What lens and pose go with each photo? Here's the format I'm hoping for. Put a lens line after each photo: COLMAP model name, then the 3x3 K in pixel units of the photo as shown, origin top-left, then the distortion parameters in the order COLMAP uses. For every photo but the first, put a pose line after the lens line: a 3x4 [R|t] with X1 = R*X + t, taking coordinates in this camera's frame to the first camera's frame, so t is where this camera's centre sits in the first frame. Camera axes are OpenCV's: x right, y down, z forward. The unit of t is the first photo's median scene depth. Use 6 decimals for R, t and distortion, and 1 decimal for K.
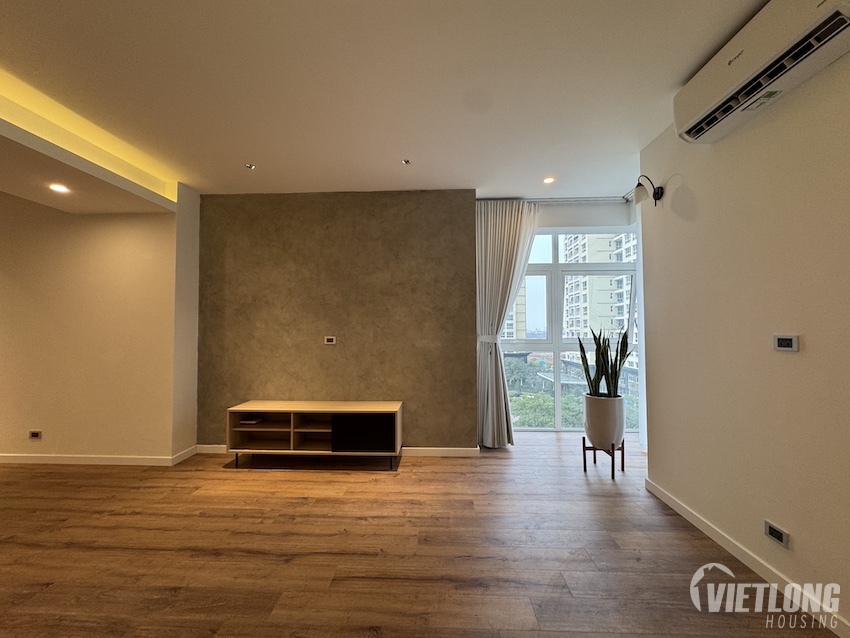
lens RADIAL K [[339.8, 0, 425.0], [0, 339.8, 319.0], [0, 0, 1]] dist [-0.000278, 0.000005]
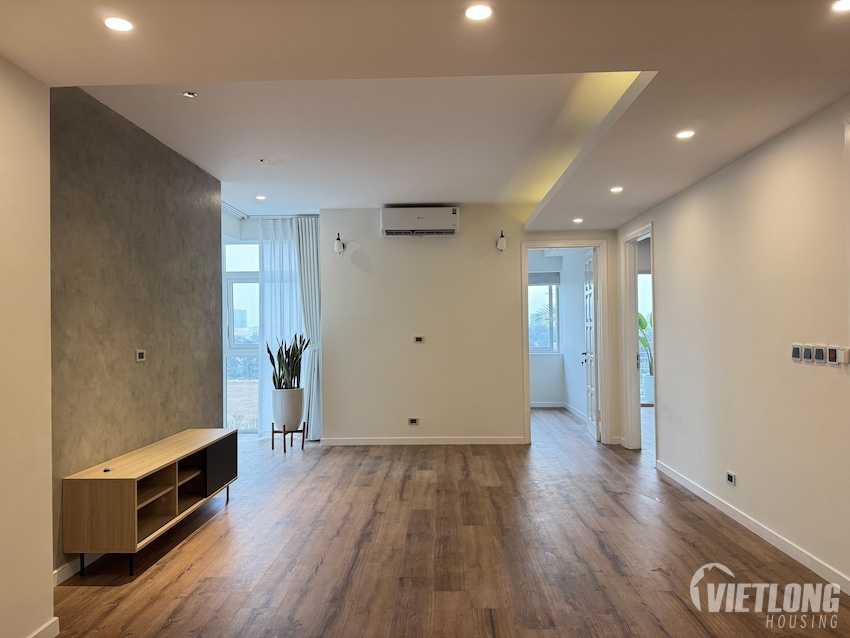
lens RADIAL K [[590.6, 0, 429.9], [0, 590.6, 319.6], [0, 0, 1]] dist [0.076201, -0.108937]
pose [[-0.023569, 0.020018, 0.999522, -1.642148], [-0.018596, 0.999618, -0.020458, 0.007539], [-0.999549, -0.019070, -0.023188, 0.534165]]
